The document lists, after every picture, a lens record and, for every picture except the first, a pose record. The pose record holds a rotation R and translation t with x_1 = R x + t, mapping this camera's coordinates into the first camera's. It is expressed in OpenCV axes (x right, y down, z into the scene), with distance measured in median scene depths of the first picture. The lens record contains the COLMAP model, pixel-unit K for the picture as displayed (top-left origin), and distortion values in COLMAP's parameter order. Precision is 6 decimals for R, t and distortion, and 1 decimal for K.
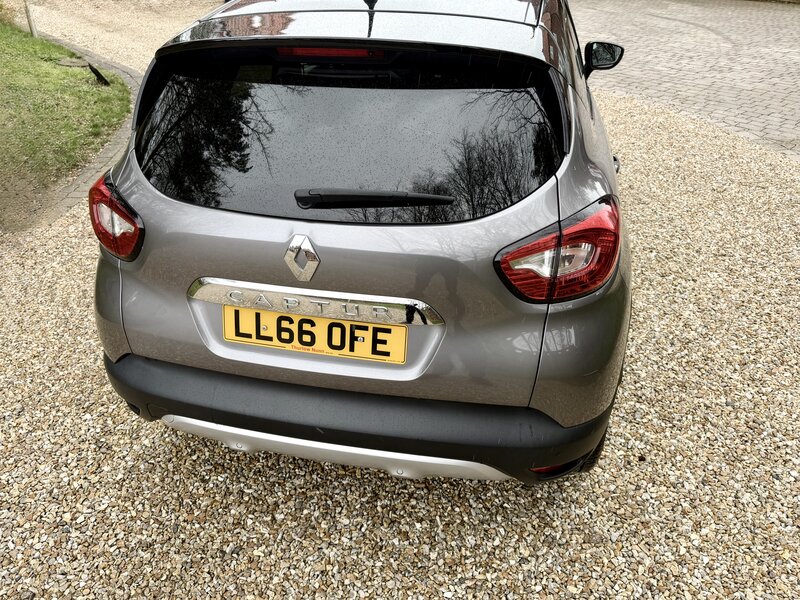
lens RADIAL K [[577.7, 0, 402.6], [0, 577.7, 303.5], [0, 0, 1]] dist [0.007886, -0.005240]
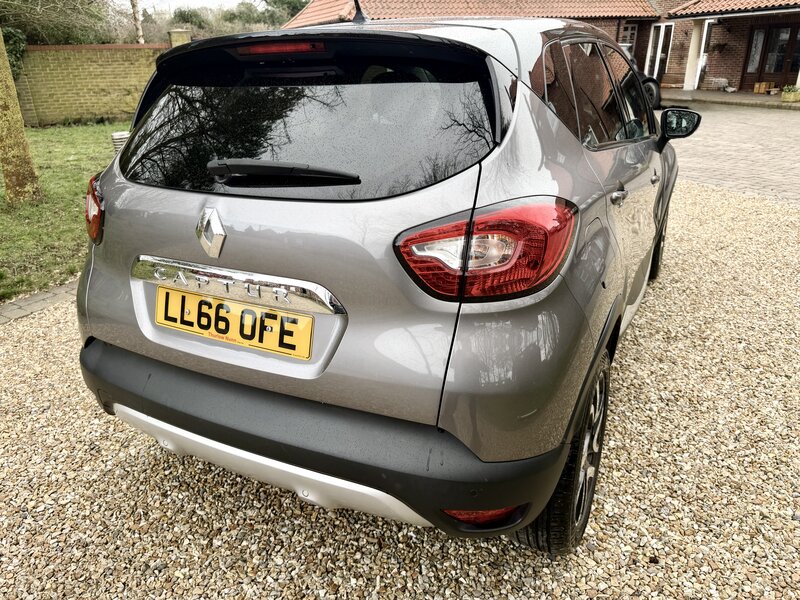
lens RADIAL K [[577.7, 0, 402.6], [0, 577.7, 303.5], [0, 0, 1]] dist [0.007886, -0.005240]
pose [[0.965397, 0.082078, -0.247531, 0.266802], [-0.127558, 0.976504, -0.173692, 0.113733], [0.227459, 0.199256, 0.953184, 0.103419]]
